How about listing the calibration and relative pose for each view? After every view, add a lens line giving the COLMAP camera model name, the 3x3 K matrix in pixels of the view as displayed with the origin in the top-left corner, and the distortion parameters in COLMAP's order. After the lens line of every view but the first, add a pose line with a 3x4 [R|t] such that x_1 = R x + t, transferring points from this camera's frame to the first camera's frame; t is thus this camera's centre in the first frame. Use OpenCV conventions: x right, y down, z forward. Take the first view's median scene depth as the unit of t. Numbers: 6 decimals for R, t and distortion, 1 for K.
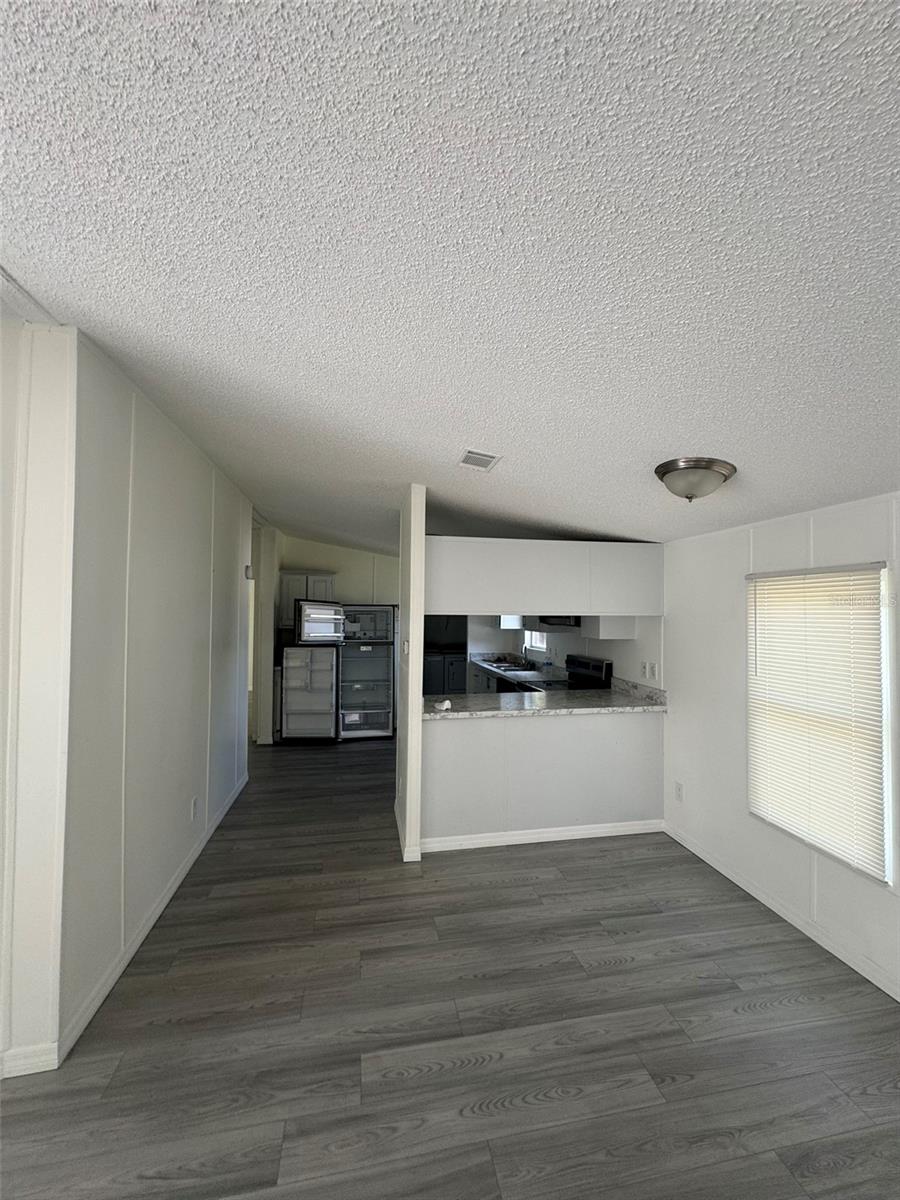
lens RADIAL K [[478.5, 0, 450.0], [0, 478.5, 600.0], [0, 0, 1]] dist [-0.004899, -0.000309]
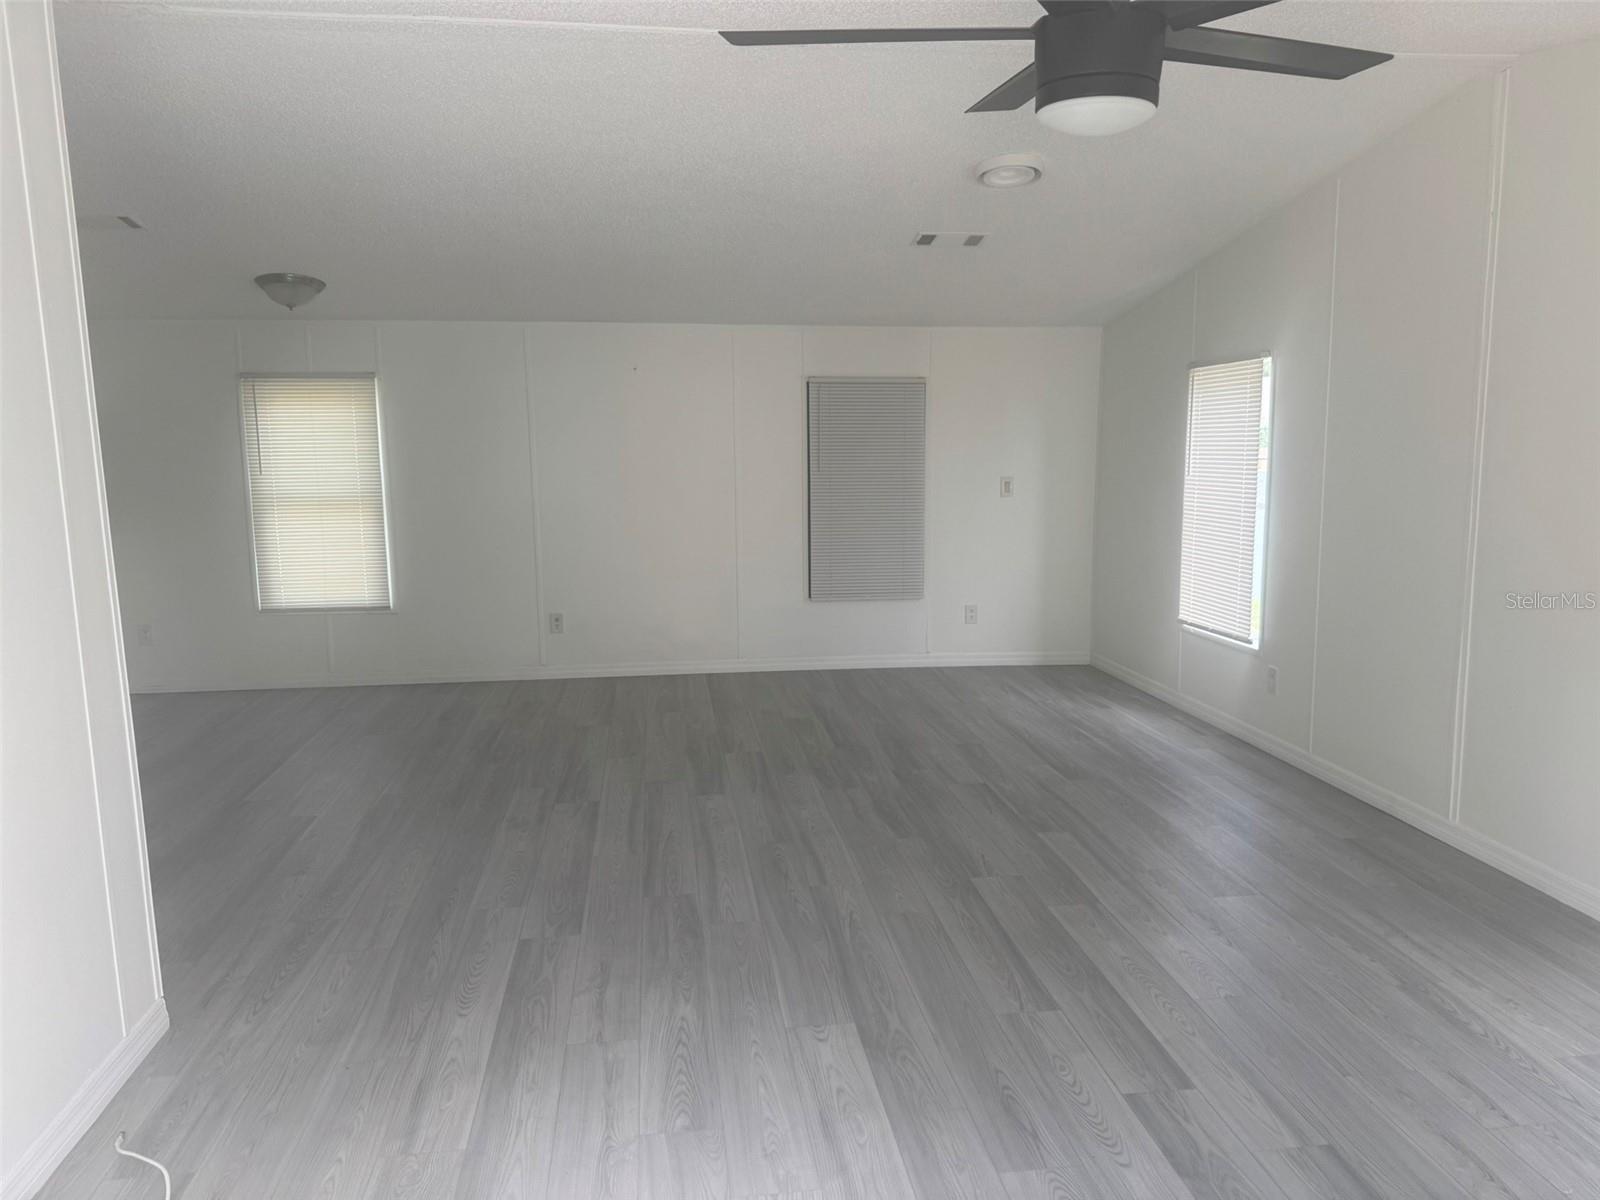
lens RADIAL K [[1101.0, 0, 800.0], [0, 1101.0, 600.0], [0, 0, 1]] dist [0.098912, -0.001868]
pose [[0.070037, -0.162017, 0.984299, -1.687863], [-0.012445, 0.986504, 0.163265, 0.016159], [-0.997467, -0.023684, 0.067075, -0.323793]]
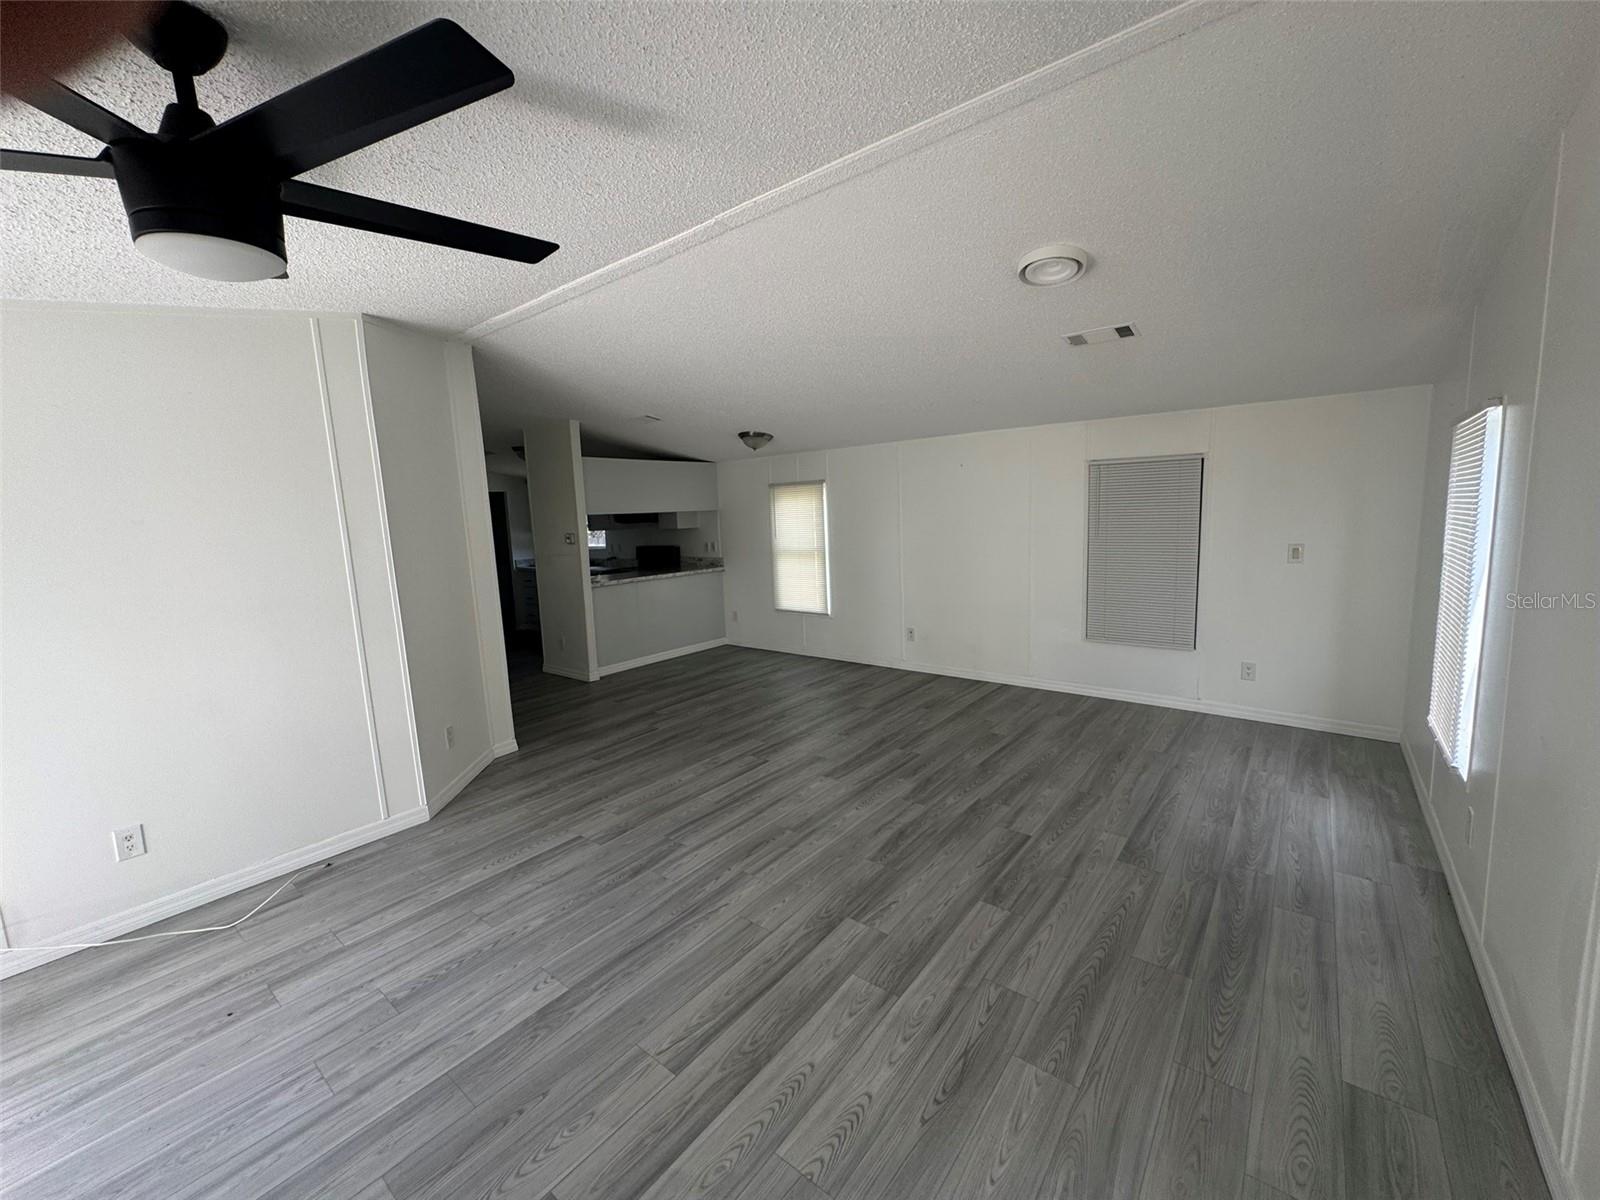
lens RADIAL K [[638.1, 0, 800.0], [0, 638.1, 600.0], [0, 0, 1]] dist [-0.004899, -0.000309]
pose [[0.761805, -0.130367, 0.634553, -0.942986], [0.033886, 0.986220, 0.161934, -0.006515], [-0.646920, -0.101859, 0.755725, -1.026144]]
